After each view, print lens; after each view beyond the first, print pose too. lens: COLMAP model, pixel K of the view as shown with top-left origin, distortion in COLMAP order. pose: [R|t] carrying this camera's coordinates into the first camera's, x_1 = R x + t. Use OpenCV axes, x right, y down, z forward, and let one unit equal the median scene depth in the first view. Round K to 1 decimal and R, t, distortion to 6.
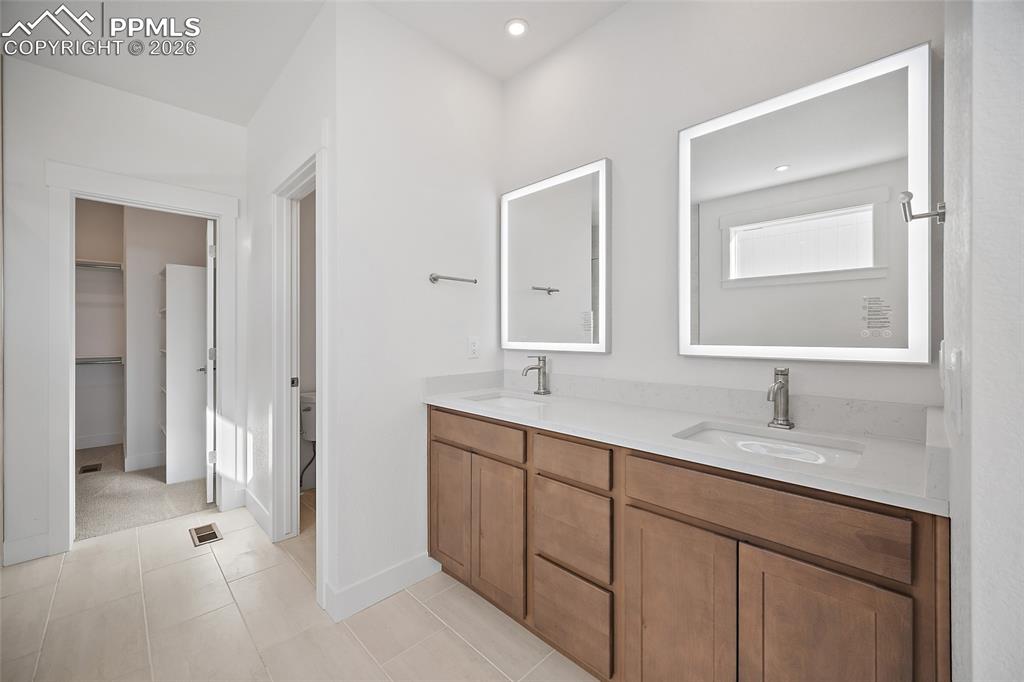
lens RADIAL K [[406.1, 0, 507.4], [0, 406.1, 337.3], [0, 0, 1]] dist [-0.001003, -0.000038]
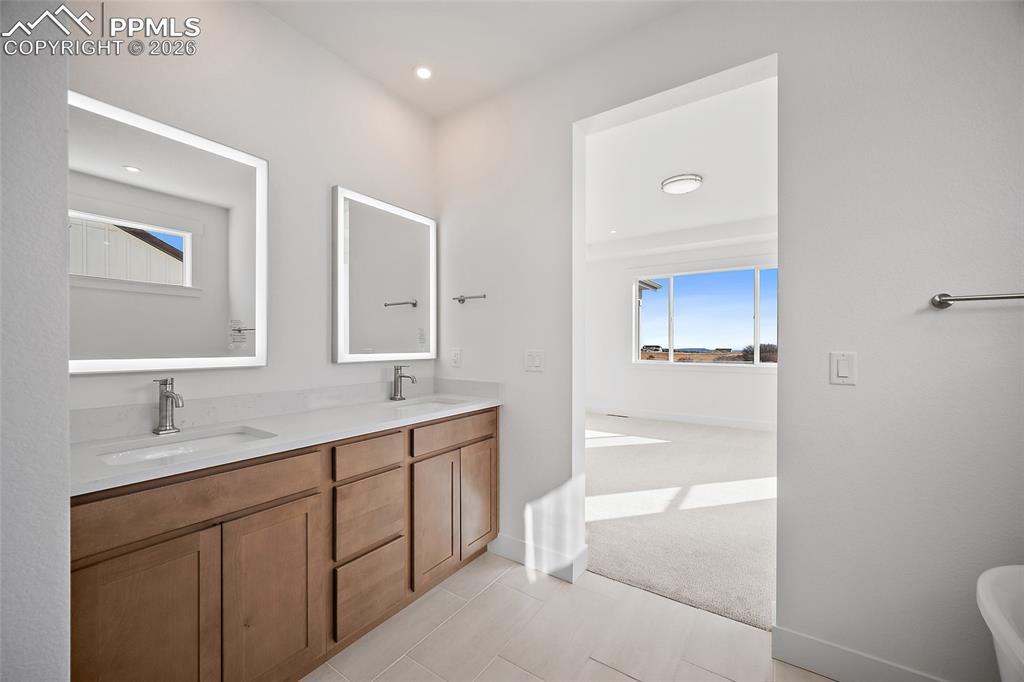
lens RADIAL K [[403.2, 0, 502.0], [0, 403.2, 342.9], [0, 0, 1]] dist [0.000909, -0.000013]
pose [[-0.189537, 0.005069, 0.981860, -0.317485], [0.003428, 0.999984, -0.004501, -0.003370], [-0.981868, 0.002513, -0.189552, 0.257263]]
